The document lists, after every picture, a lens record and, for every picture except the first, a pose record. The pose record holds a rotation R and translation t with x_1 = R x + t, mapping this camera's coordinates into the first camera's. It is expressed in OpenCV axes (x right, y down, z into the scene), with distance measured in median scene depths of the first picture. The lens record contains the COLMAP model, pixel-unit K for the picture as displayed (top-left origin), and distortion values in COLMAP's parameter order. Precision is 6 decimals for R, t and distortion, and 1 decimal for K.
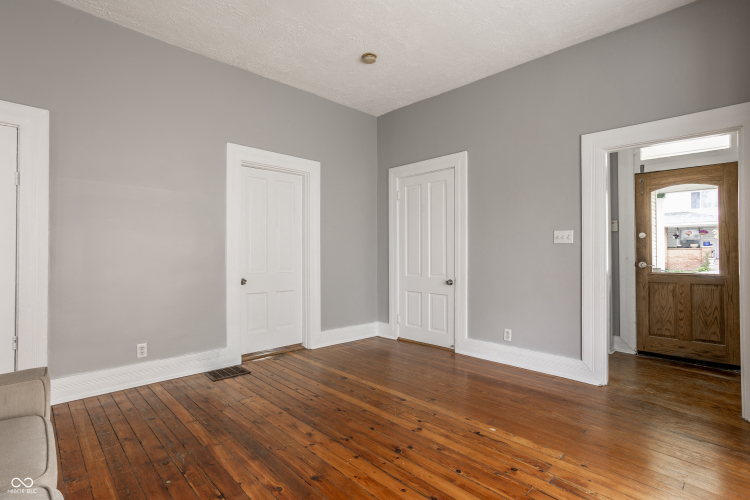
lens RADIAL K [[359.5, 0, 372.0], [0, 359.5, 251.9], [0, 0, 1]] dist [-0.023893, 0.001228]
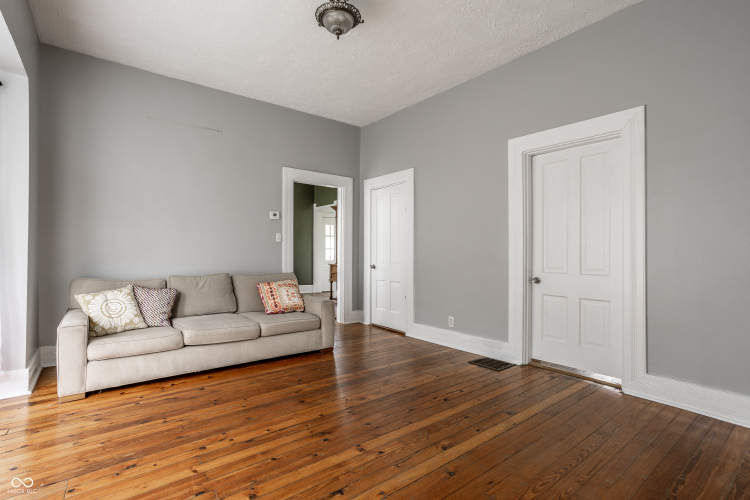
lens RADIAL K [[359.5, 0, 369.3], [0, 359.5, 250.3], [0, 0, 1]] dist [-0.023893, 0.001228]
pose [[-0.107054, -0.005461, -0.994238, 0.963531], [0.004170, 0.999974, -0.005942, 0.015872], [0.994244, -0.004782, -0.107029, 1.078893]]
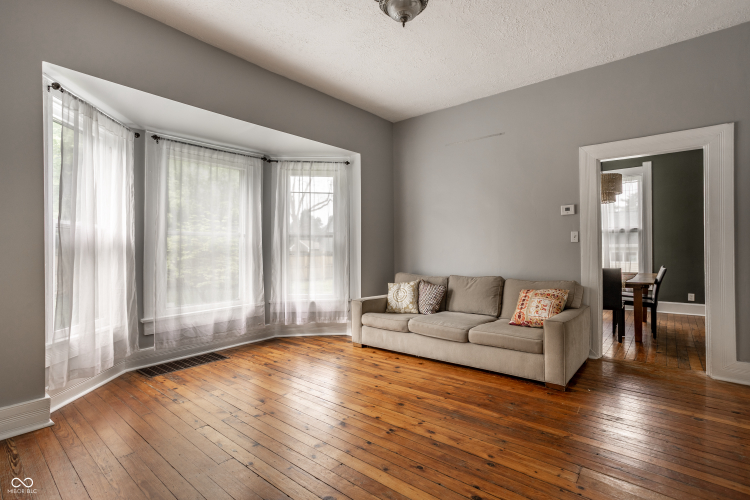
lens RADIAL K [[359.5, 0, 371.5], [0, 359.5, 250.7], [0, 0, 1]] dist [-0.023893, 0.001228]
pose [[-0.994085, 0.000703, -0.108605, 0.092133], [0.002388, 0.999879, -0.015389, 0.015507], [0.108581, -0.015557, -0.993966, 1.858470]]
